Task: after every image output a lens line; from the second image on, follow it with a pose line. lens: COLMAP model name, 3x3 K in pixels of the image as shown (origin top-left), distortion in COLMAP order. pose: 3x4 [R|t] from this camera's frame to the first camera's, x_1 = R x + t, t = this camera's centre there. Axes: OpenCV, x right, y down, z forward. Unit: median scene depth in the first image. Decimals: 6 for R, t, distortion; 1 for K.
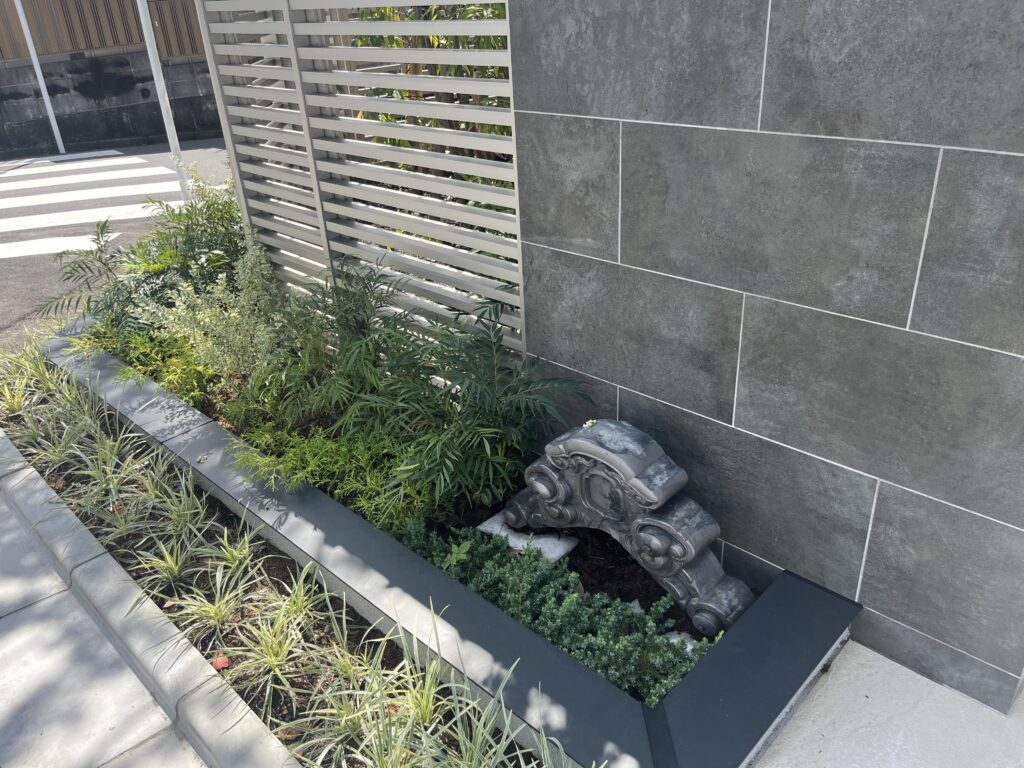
lens RADIAL K [[786.4, 0, 511.8], [0, 786.4, 382.7], [0, 0, 1]] dist [0.032385, 0.002041]
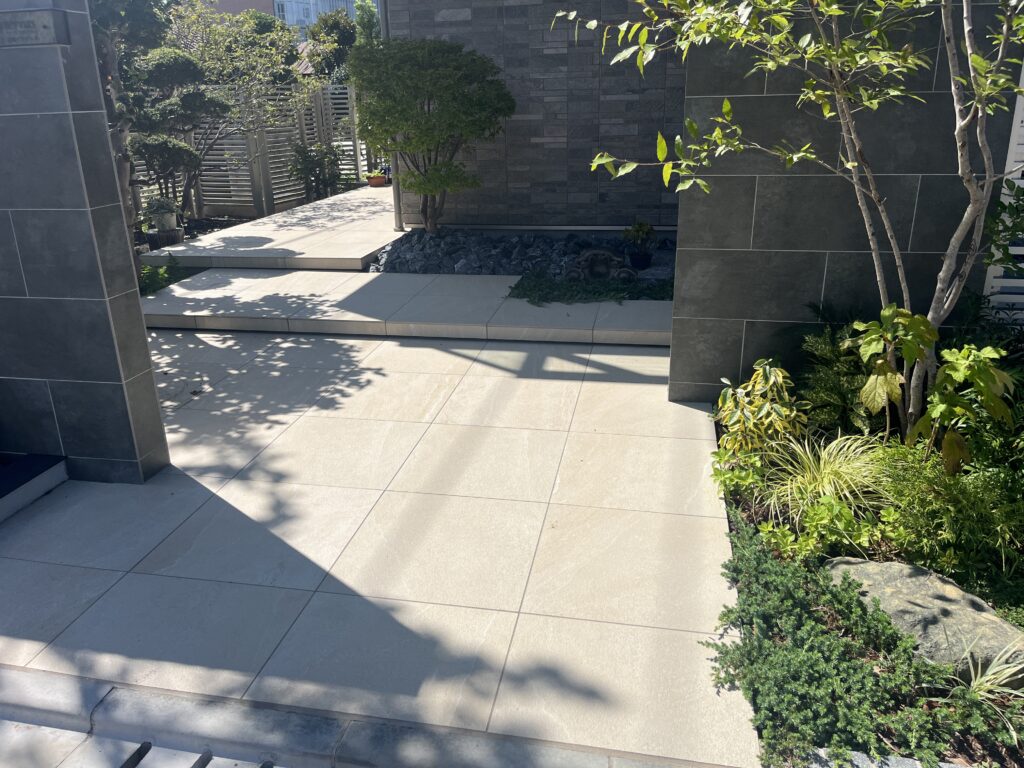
lens RADIAL K [[786.4, 0, 507.2], [0, 786.4, 382.8], [0, 0, 1]] dist [0.032385, 0.002041]
pose [[0.837105, -0.147031, 0.526913, 0.375060], [0.221424, 0.971842, -0.080591, 0.525386], [-0.500227, 0.184134, 0.846090, -1.180060]]
